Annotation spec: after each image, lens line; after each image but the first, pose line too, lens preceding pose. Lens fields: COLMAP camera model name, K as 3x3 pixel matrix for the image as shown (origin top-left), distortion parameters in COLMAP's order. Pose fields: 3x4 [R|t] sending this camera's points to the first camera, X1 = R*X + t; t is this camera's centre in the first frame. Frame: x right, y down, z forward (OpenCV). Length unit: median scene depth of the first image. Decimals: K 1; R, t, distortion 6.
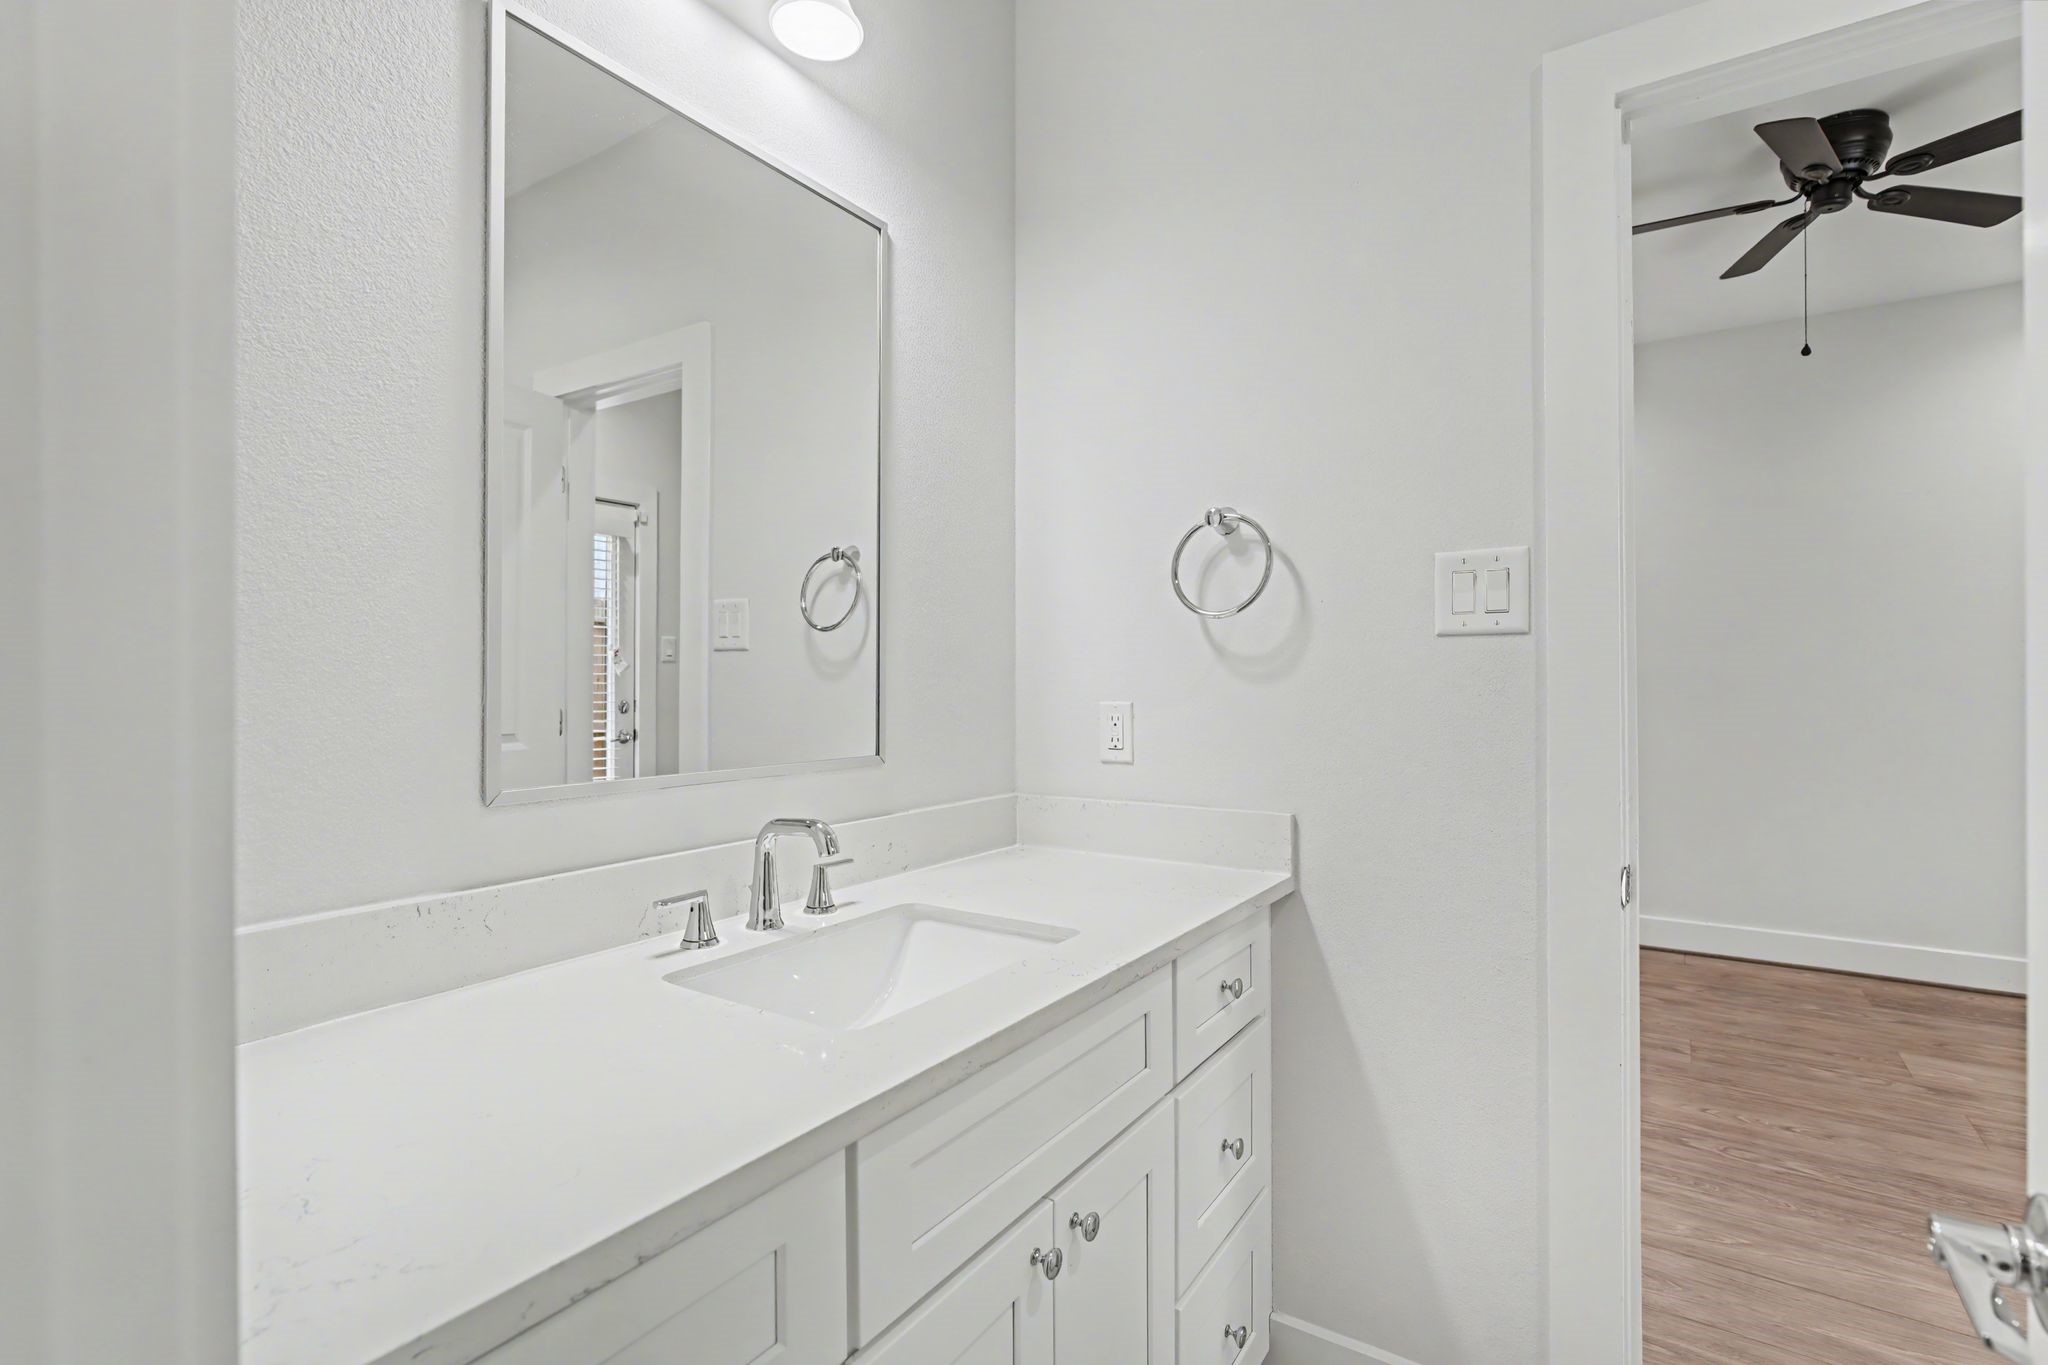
lens RADIAL K [[955.2, 0, 1024.0], [0, 955.2, 682.5], [0, 0, 1]] dist [-0.003050, 0.000844]
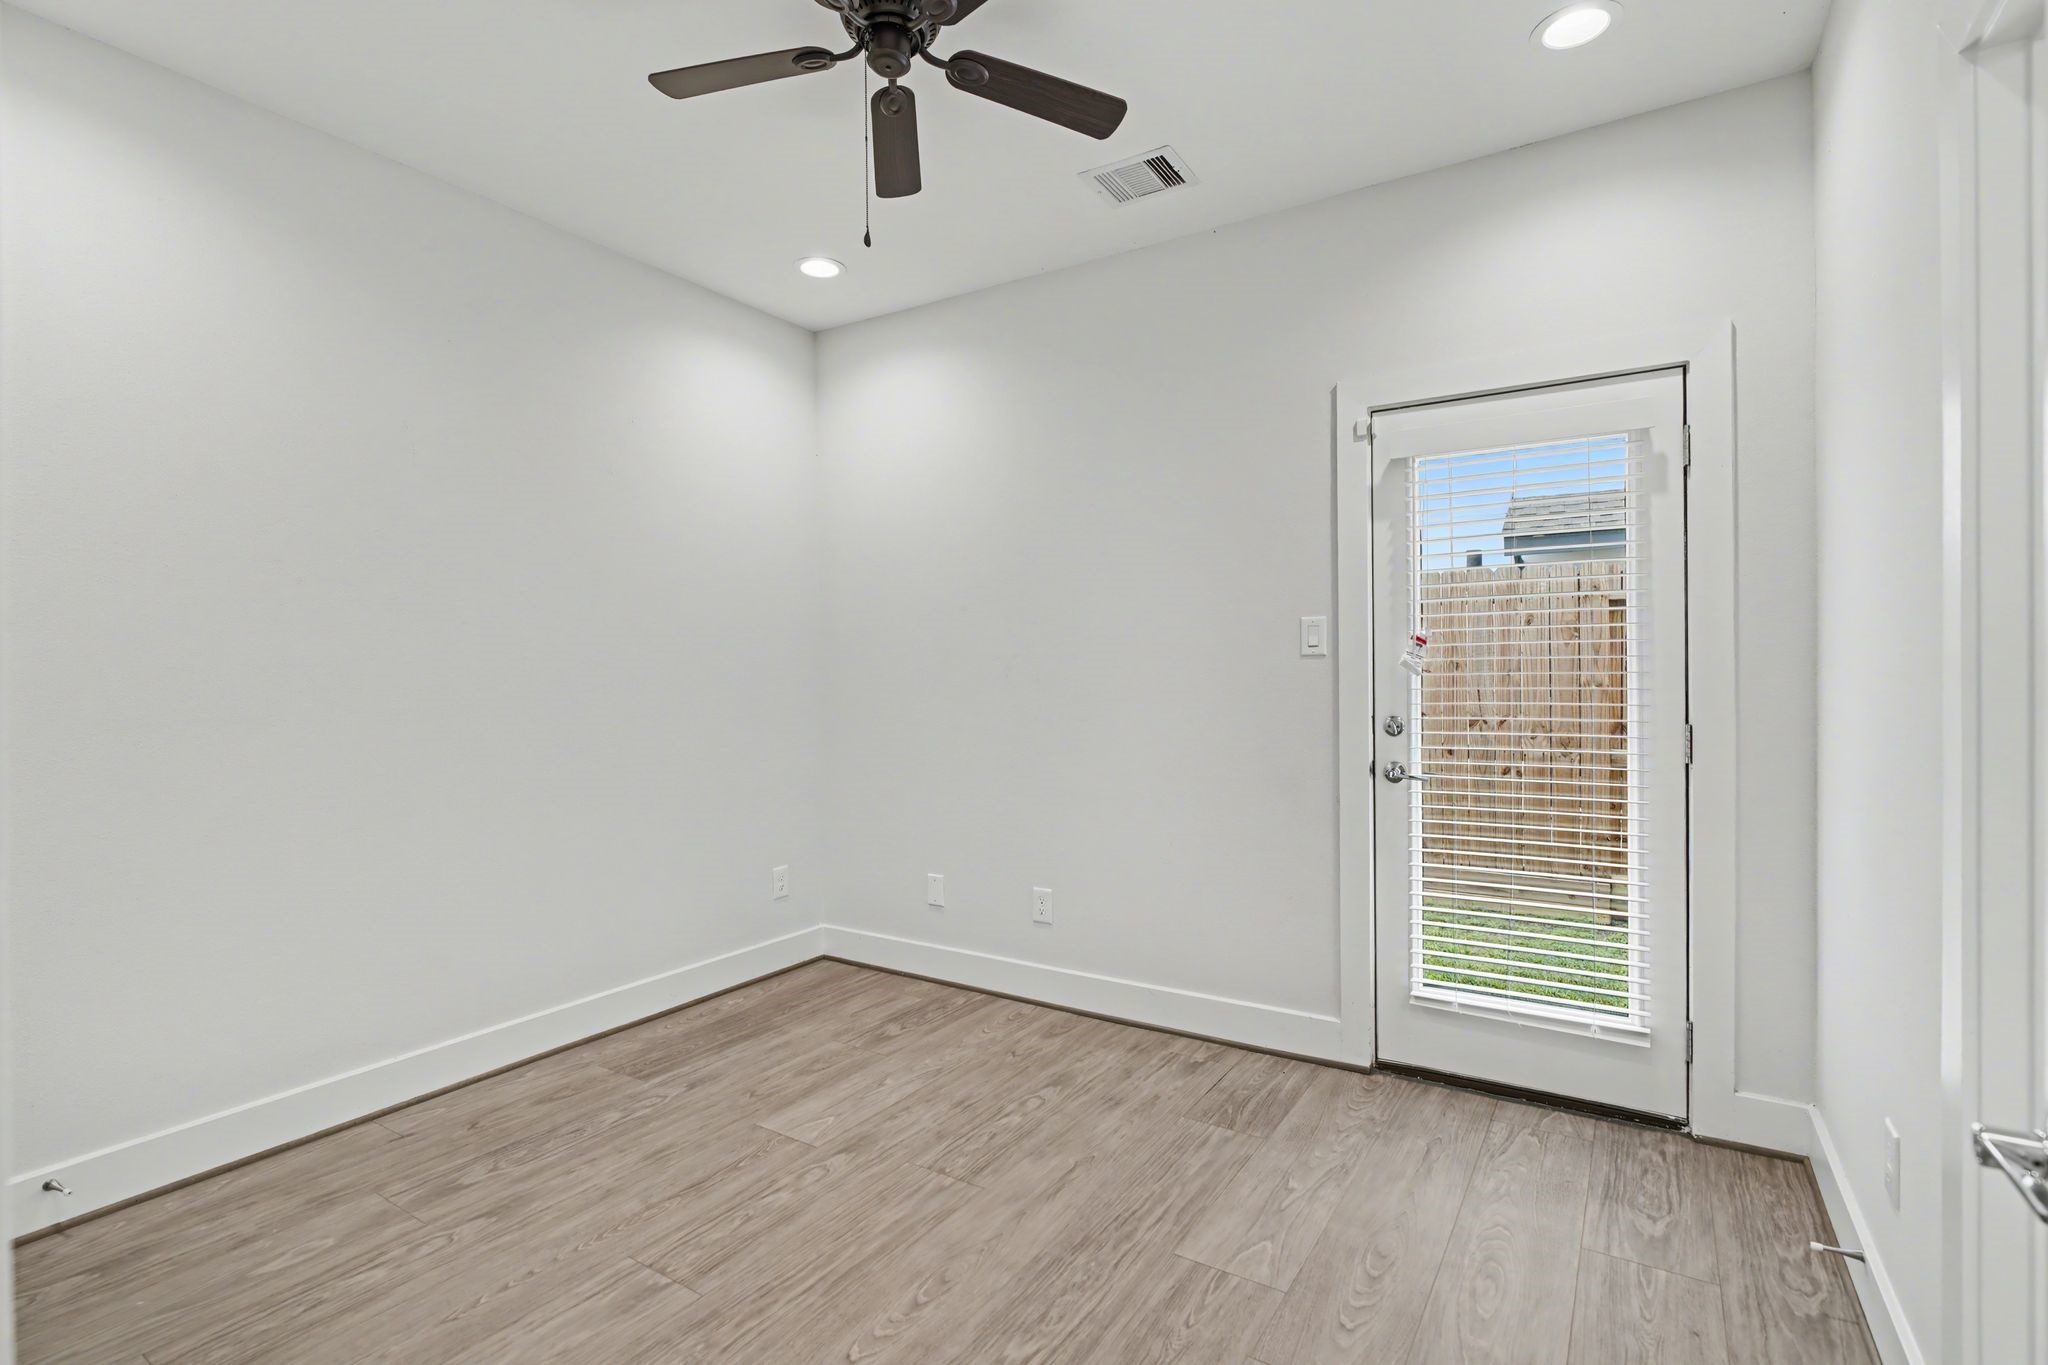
lens RADIAL K [[955.2, 0, 1024.0], [0, 955.2, 682.5], [0, 0, 1]] dist [-0.003050, 0.000844]
pose [[-0.024122, -0.003778, 0.999702, 0.073943], [0.012472, 0.999914, 0.004080, -0.006546], [-0.999631, 0.012567, -0.024073, 0.900438]]
